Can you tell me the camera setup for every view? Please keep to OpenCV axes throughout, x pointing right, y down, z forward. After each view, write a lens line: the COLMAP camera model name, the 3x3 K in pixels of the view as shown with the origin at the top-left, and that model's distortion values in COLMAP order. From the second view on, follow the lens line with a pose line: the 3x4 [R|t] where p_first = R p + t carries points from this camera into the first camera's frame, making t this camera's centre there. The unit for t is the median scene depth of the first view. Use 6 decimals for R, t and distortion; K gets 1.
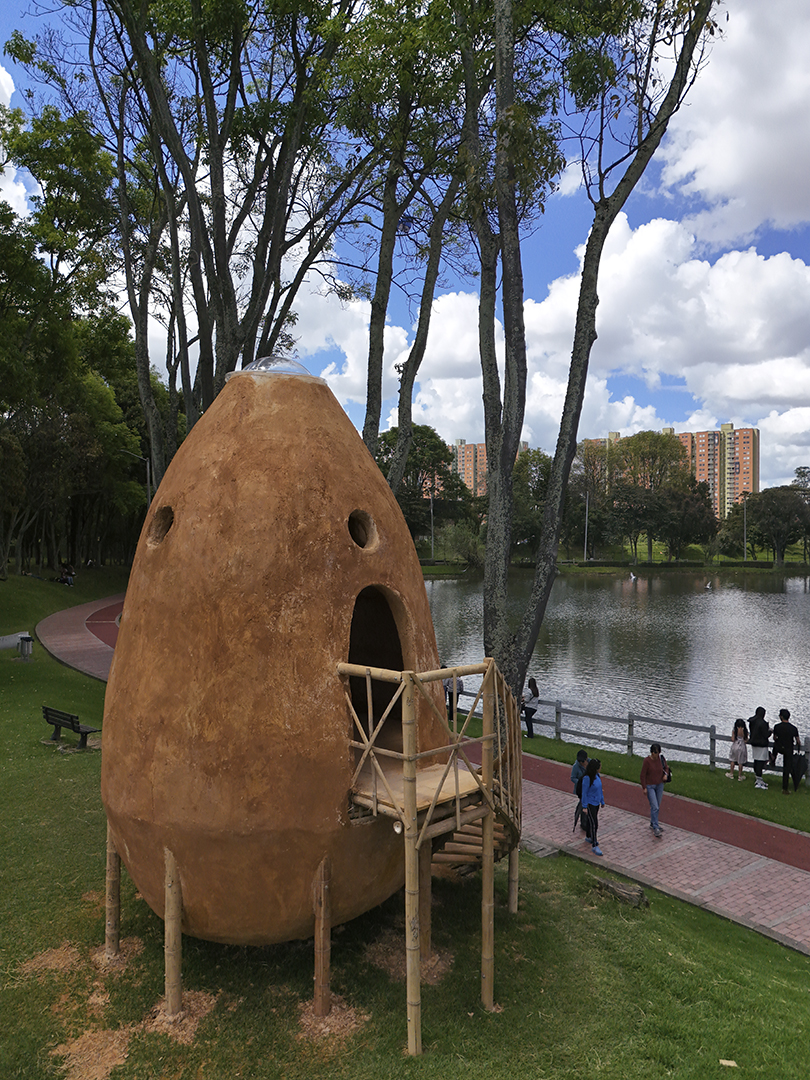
lens RADIAL K [[793.1, 0, 400.9], [0, 793.1, 540.4], [0, 0, 1]] dist [0.071617, -0.060839]
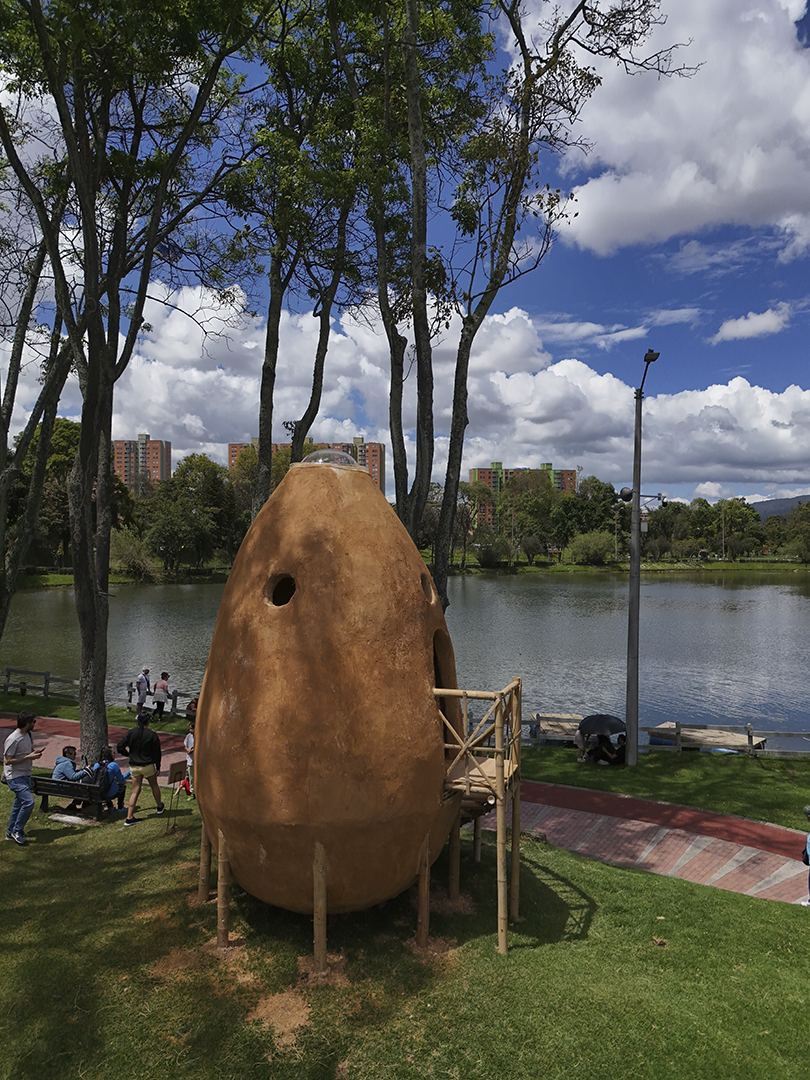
lens RADIAL K [[793.1, 0, 401.6], [0, 793.1, 543.1], [0, 0, 1]] dist [0.071617, -0.060839]
pose [[0.900175, -0.000110, 0.435528, -0.437119], [-0.000375, 0.999999, 0.001028, -0.059673], [-0.435528, -0.001088, 0.900174, -0.128755]]
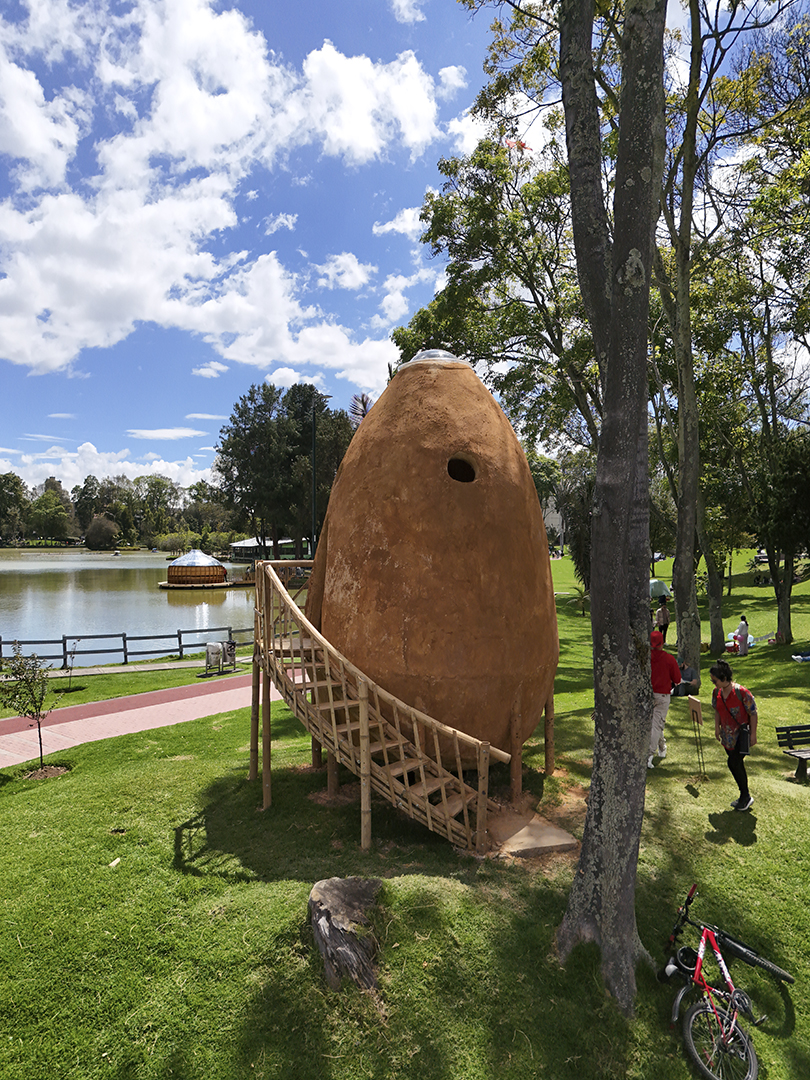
lens RADIAL K [[793.1, 0, 400.4], [0, 793.1, 535.0], [0, 0, 1]] dist [0.071617, -0.060839]
pose [[-0.466810, -0.004444, -0.884346, 0.771046], [-0.011983, 0.999927, 0.001301, 0.058328], [0.884276, 0.011205, -0.466830, 1.153815]]
